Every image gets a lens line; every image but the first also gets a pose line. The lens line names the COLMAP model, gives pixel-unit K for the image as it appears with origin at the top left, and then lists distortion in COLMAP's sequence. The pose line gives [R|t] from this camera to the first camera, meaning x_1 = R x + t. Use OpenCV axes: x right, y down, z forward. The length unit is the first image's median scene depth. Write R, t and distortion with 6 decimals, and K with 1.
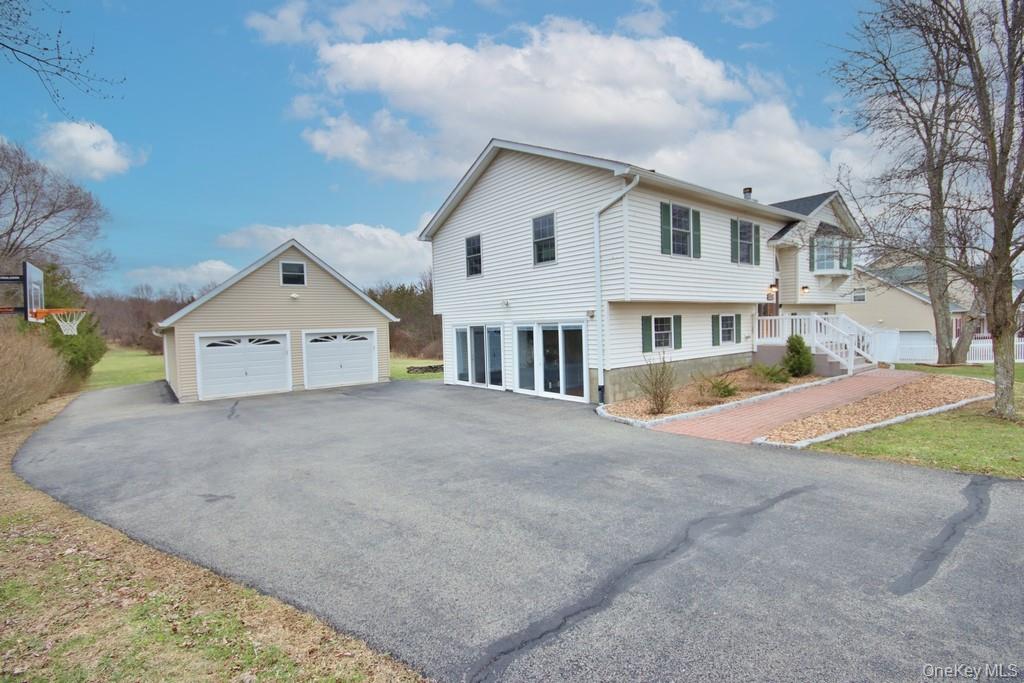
lens RADIAL K [[471.6, 0, 511.7], [0, 471.6, 341.8], [0, 0, 1]] dist [0.001790, -0.006977]
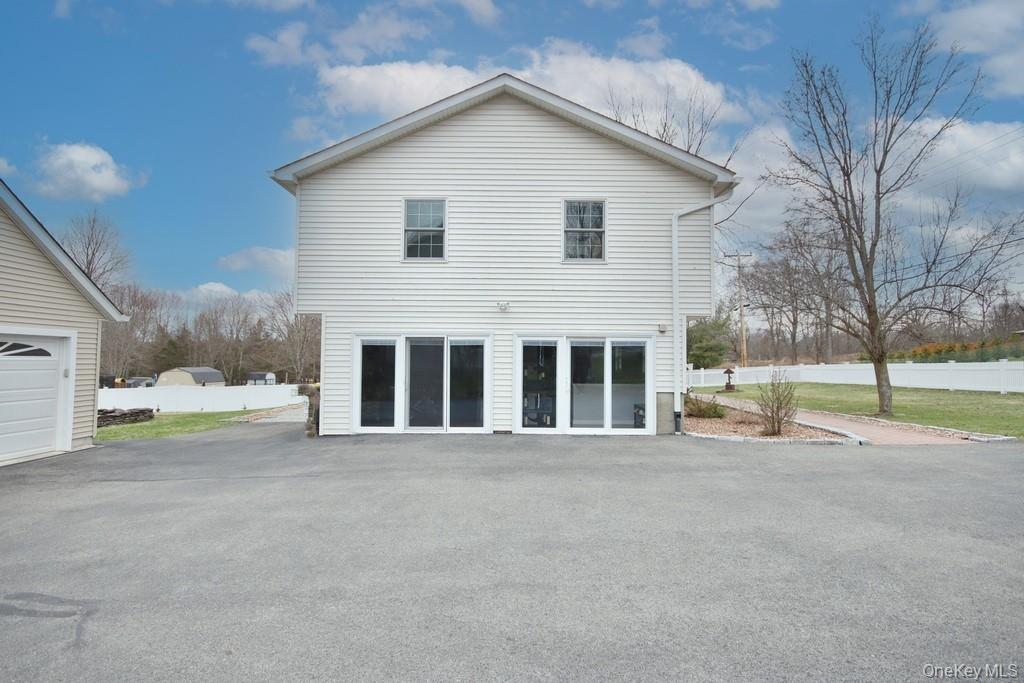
lens RADIAL K [[422.4, 0, 514.2], [0, 422.4, 324.7], [0, 0, 1]] dist [-0.004047, -0.000288]
pose [[0.628166, 0.060404, 0.775731, -0.484510], [0.000294, 0.996964, -0.077868, -0.005344], [-0.778079, 0.049142, 0.626241, 0.593049]]
